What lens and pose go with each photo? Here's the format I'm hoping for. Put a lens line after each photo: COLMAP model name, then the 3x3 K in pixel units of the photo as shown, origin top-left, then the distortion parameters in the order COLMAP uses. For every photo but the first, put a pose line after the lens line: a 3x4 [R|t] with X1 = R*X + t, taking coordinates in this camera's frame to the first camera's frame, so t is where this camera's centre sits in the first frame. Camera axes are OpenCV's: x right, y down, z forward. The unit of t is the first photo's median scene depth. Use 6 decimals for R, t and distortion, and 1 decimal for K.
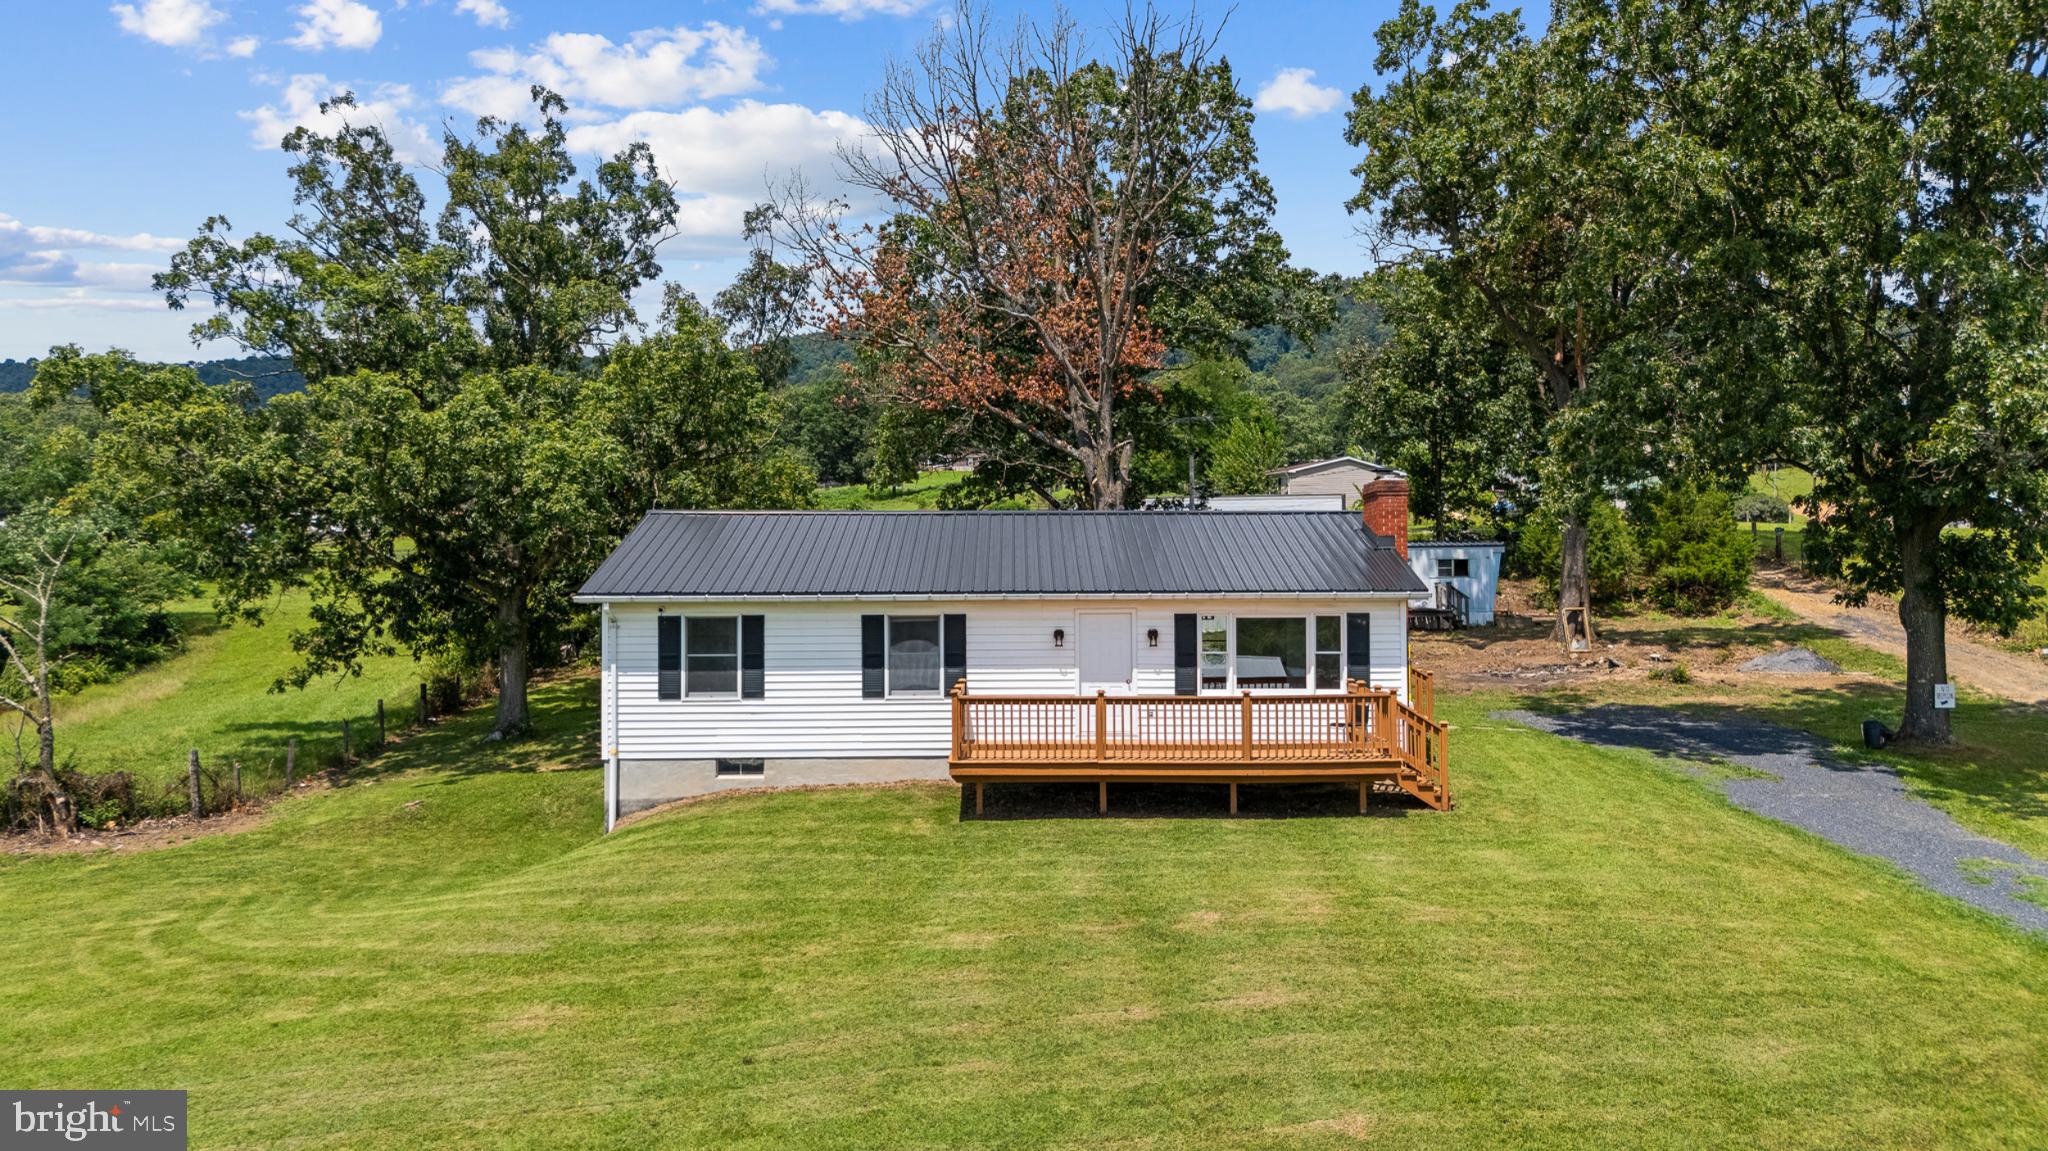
lens RADIAL K [[1484.5, 0, 1020.3], [0, 1484.5, 526.3], [0, 0, 1]] dist [0.144733, -0.215243]
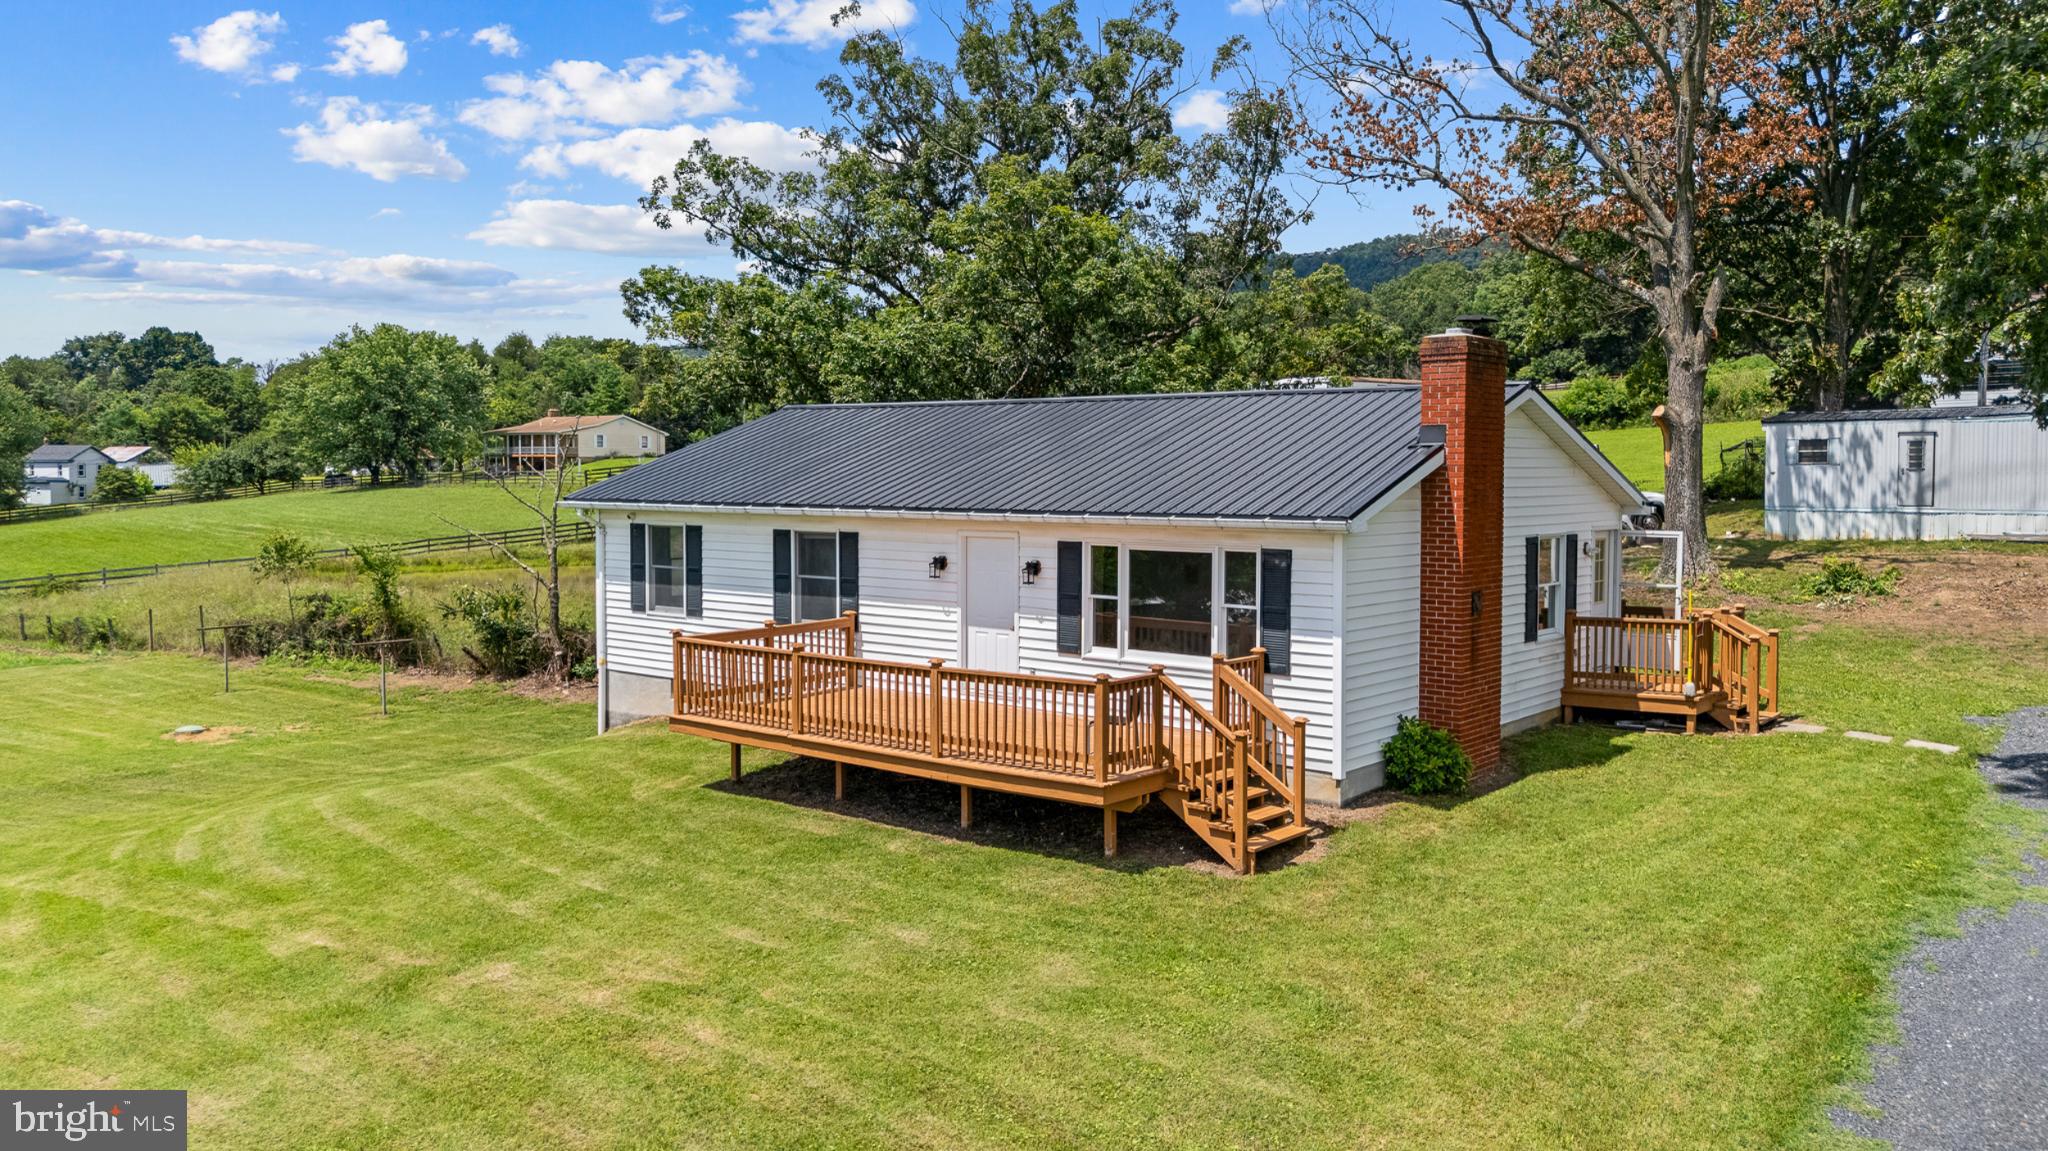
lens RADIAL K [[1484.5, 0, 1020.3], [0, 1484.5, 526.3], [0, 0, 1]] dist [0.144733, -0.215243]
pose [[0.778406, 0.028434, -0.627116, 0.544588], [0.027313, 0.996494, 0.079083, -0.006521], [0.627166, -0.078687, 0.774901, 0.422771]]
